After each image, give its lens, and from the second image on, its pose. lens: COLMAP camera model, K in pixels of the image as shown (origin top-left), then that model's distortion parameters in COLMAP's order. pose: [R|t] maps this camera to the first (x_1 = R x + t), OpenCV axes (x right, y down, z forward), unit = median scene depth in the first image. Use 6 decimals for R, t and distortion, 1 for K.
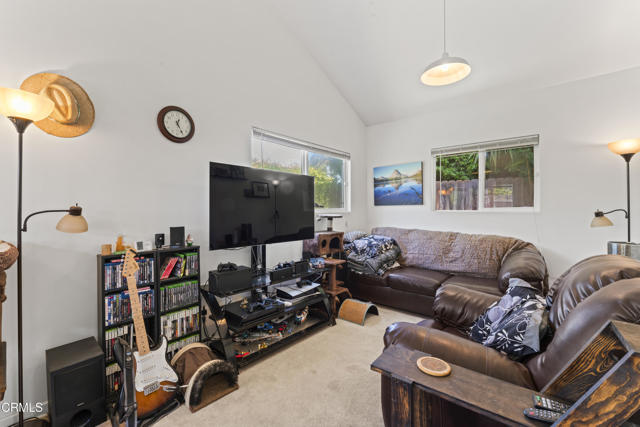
lens RADIAL K [[270.9, 0, 318.3], [0, 270.9, 208.7], [0, 0, 1]] dist [0.000595, 0.000108]
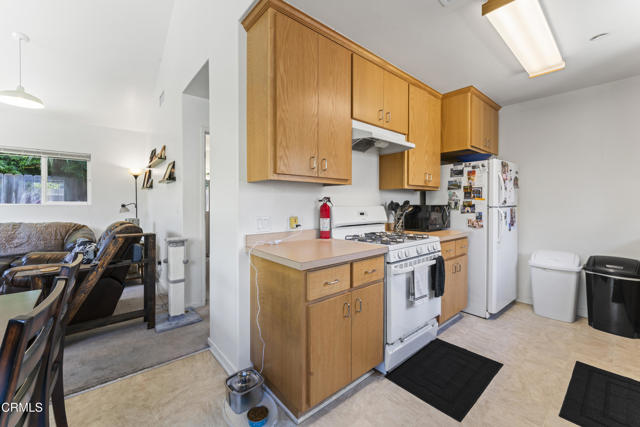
lens RADIAL K [[264.6, 0, 318.4], [0, 264.6, 205.7], [0, 0, 1]] dist [-0.002766, -0.000510]
pose [[0.166919, -0.009077, 0.985929, -0.432188], [-0.006433, 0.999926, 0.010295, -0.006144], [-0.985950, -0.008061, 0.166848, -0.506981]]
